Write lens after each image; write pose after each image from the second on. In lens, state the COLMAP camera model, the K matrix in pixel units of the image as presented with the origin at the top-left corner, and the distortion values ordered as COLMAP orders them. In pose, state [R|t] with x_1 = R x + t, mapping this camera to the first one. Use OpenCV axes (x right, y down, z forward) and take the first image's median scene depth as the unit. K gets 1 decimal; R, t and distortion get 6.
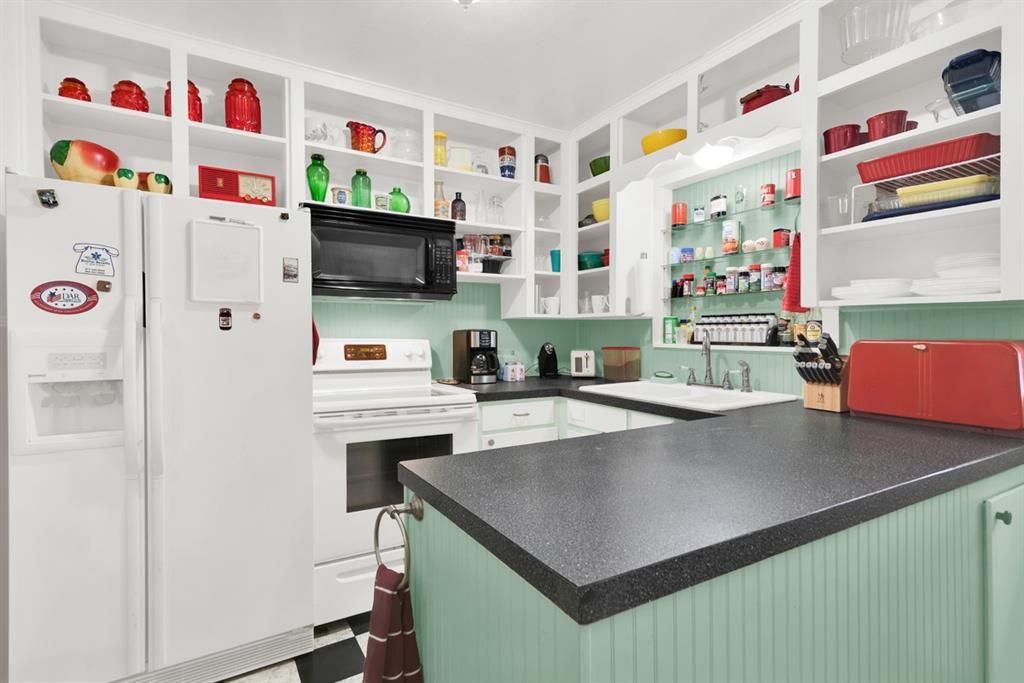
lens RADIAL K [[501.4, 0, 499.5], [0, 501.4, 335.1], [0, 0, 1]] dist [0.001820, 0.014228]
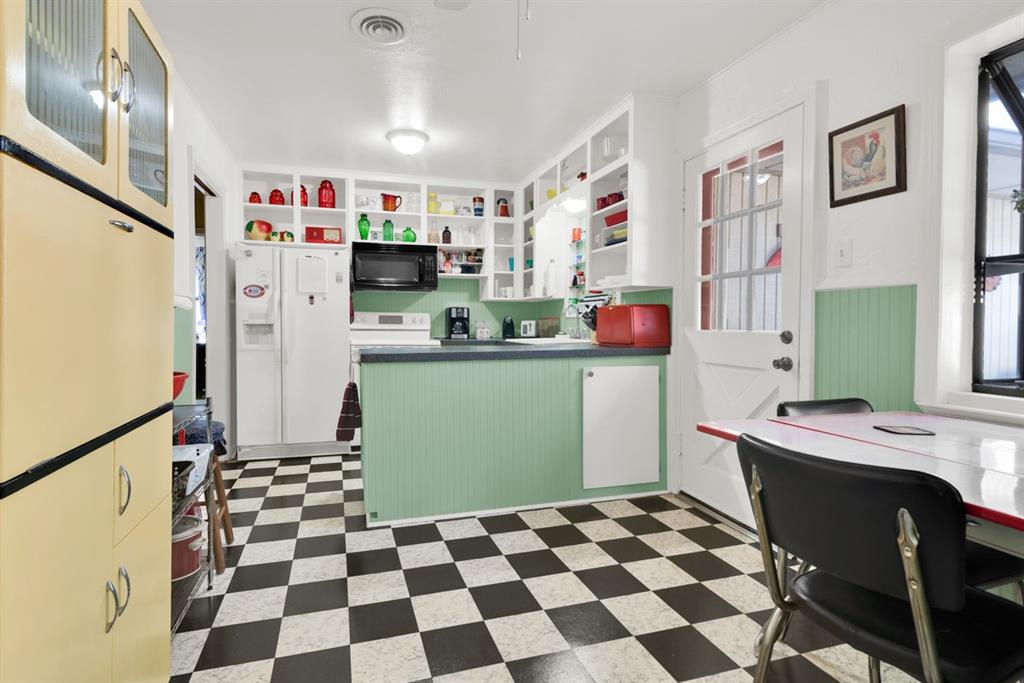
lens RADIAL K [[511.9, 0, 509.4], [0, 511.9, 321.6], [0, 0, 1]] dist [0.001330, 0.000161]
pose [[0.978462, -0.002468, -0.206413, 0.532263], [0.000763, 0.999965, -0.008336, 0.057318], [0.206426, 0.007999, 0.978429, -0.716590]]
